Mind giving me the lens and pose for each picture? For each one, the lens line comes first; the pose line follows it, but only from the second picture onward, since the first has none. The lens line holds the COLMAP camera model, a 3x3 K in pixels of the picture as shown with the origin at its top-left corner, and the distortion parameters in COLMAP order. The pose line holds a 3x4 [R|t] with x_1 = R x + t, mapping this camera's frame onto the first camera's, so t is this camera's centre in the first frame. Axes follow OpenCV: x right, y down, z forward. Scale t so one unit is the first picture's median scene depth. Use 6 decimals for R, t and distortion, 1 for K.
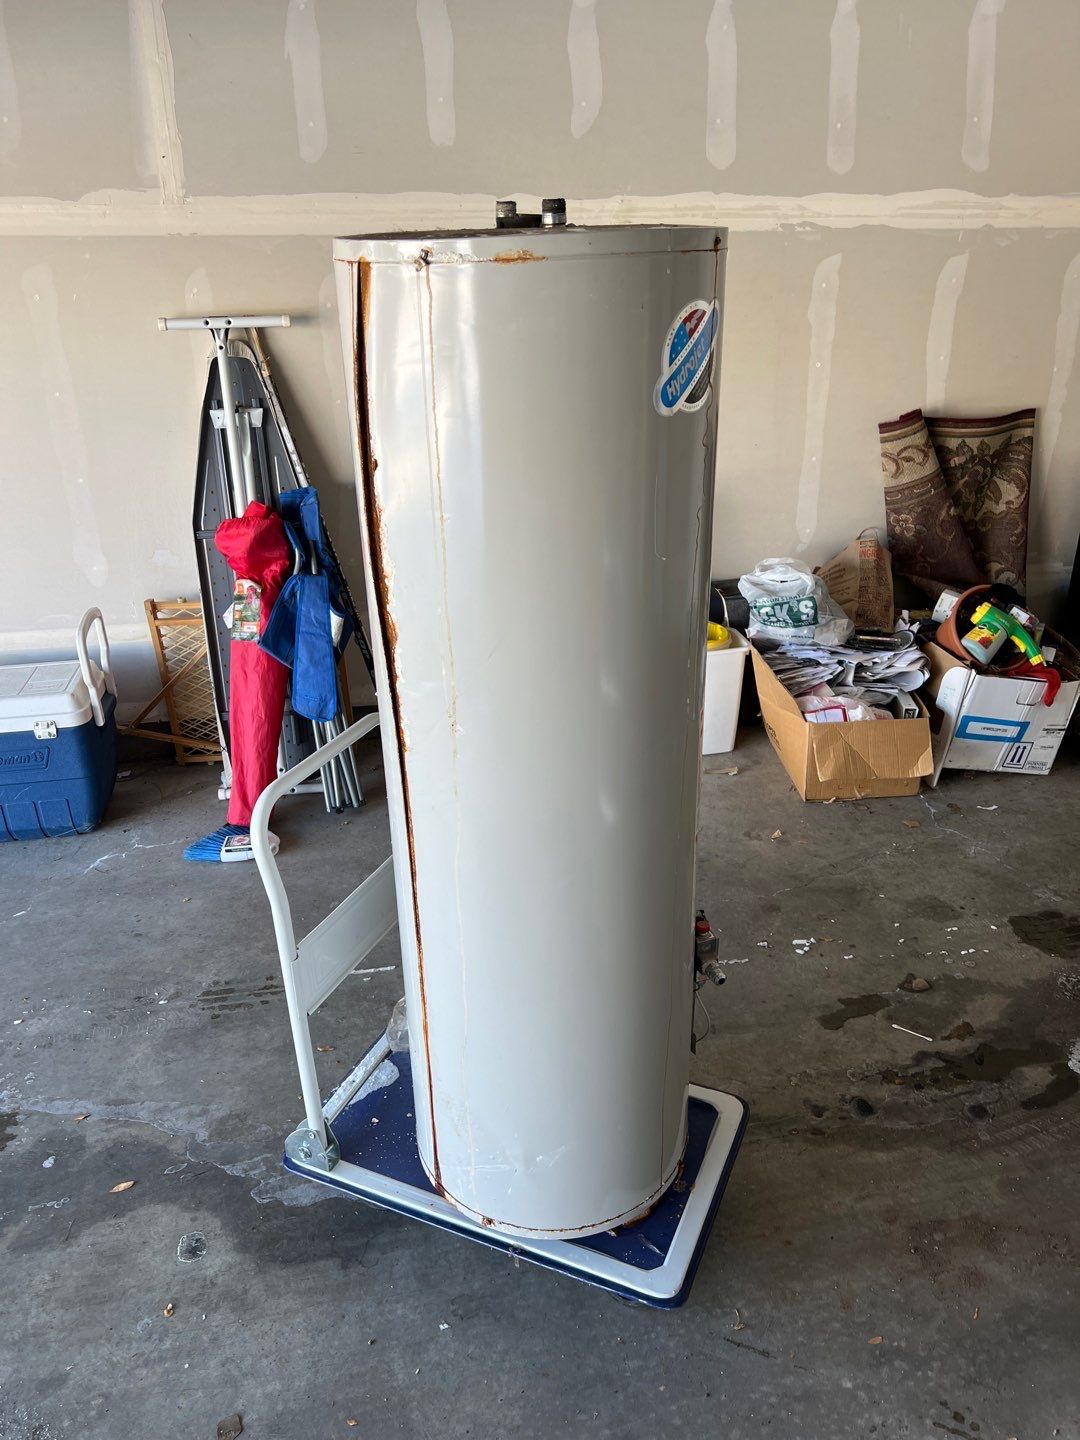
lens RADIAL K [[1081.6, 0, 537.2], [0, 1081.6, 728.2], [0, 0, 1]] dist [0.050467, -0.053200]
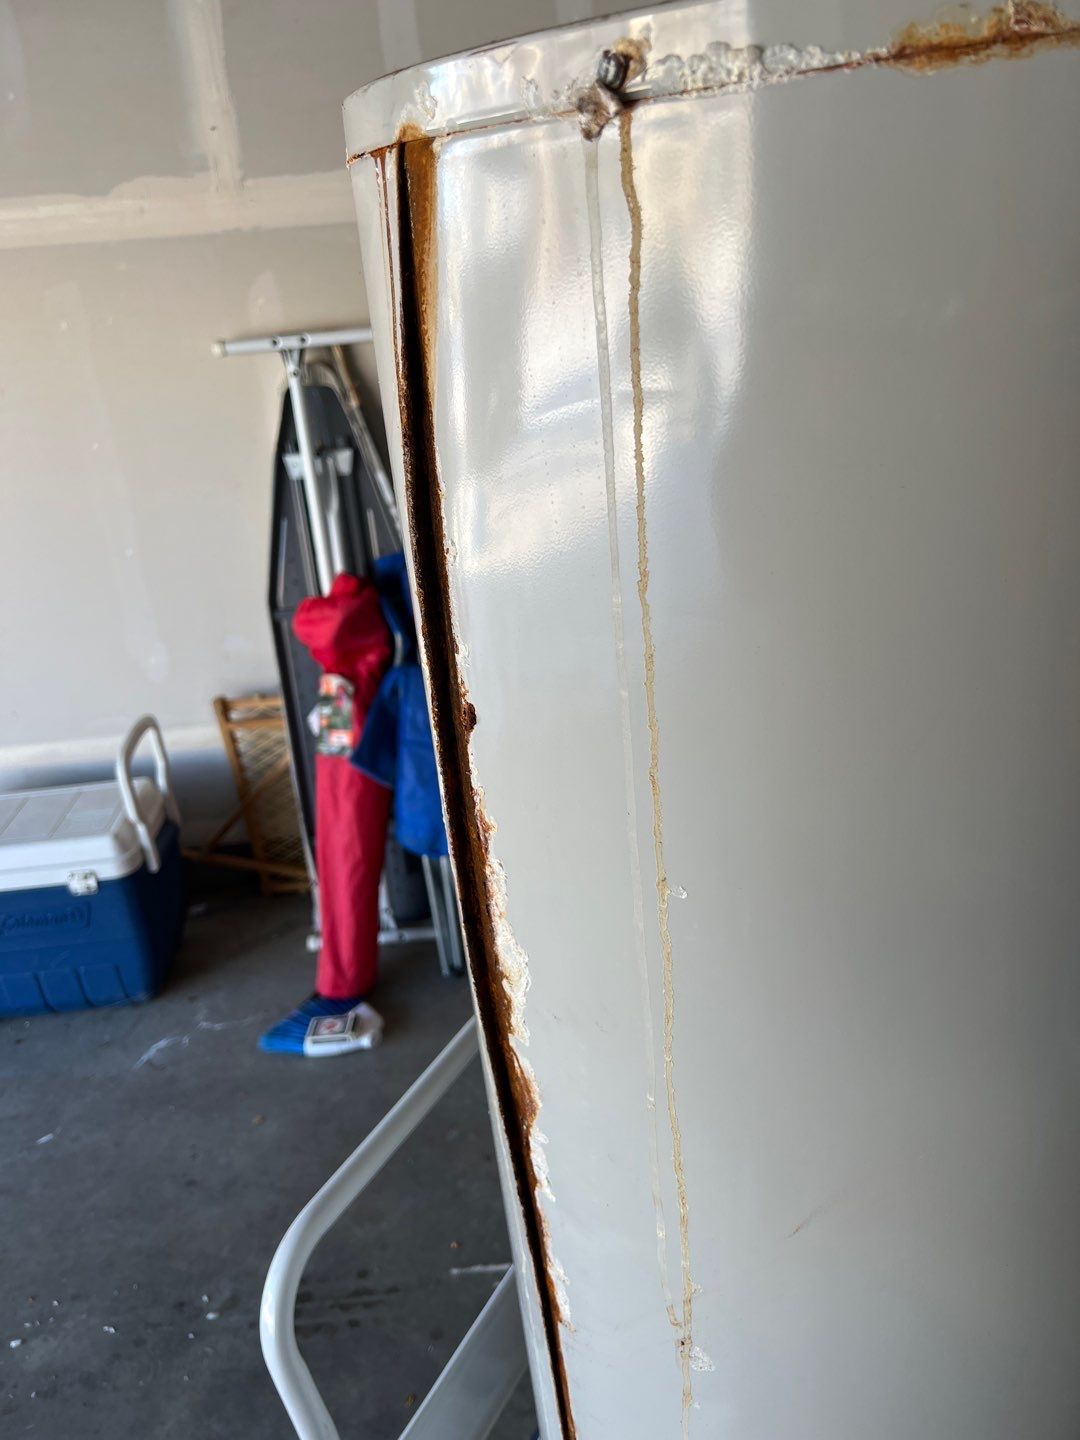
lens RADIAL K [[1089.5, 0, 540.0], [0, 1089.5, 720.0], [0, 0, 1]] dist [0.050038, -0.066365]
pose [[0.992408, -0.022334, -0.120947, -0.032974], [0.021502, 0.999735, -0.008182, -0.096221], [0.121098, 0.005520, 0.992625, 0.258635]]
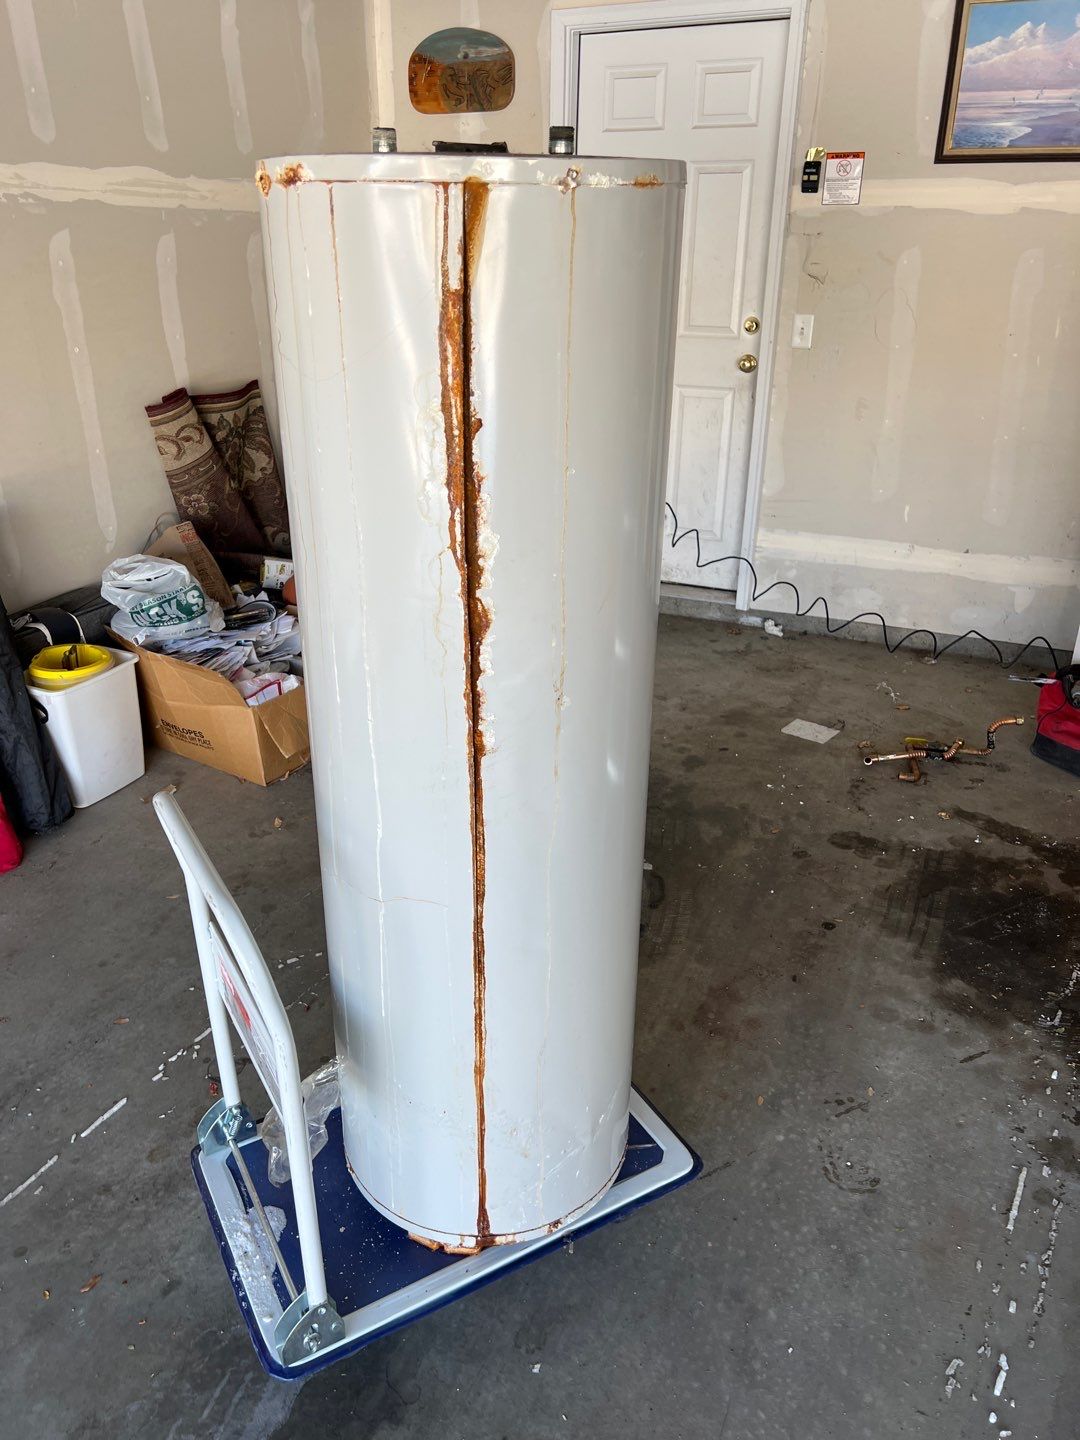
lens RADIAL K [[1077.2, 0, 538.5], [0, 1077.2, 720.4], [0, 0, 1]] dist [0.042398, -0.051154]
pose [[0.586307, -0.317867, 0.745121, -0.334791], [0.321971, 0.935468, 0.145723, -0.054005], [-0.743357, 0.154469, 0.650815, 0.180167]]
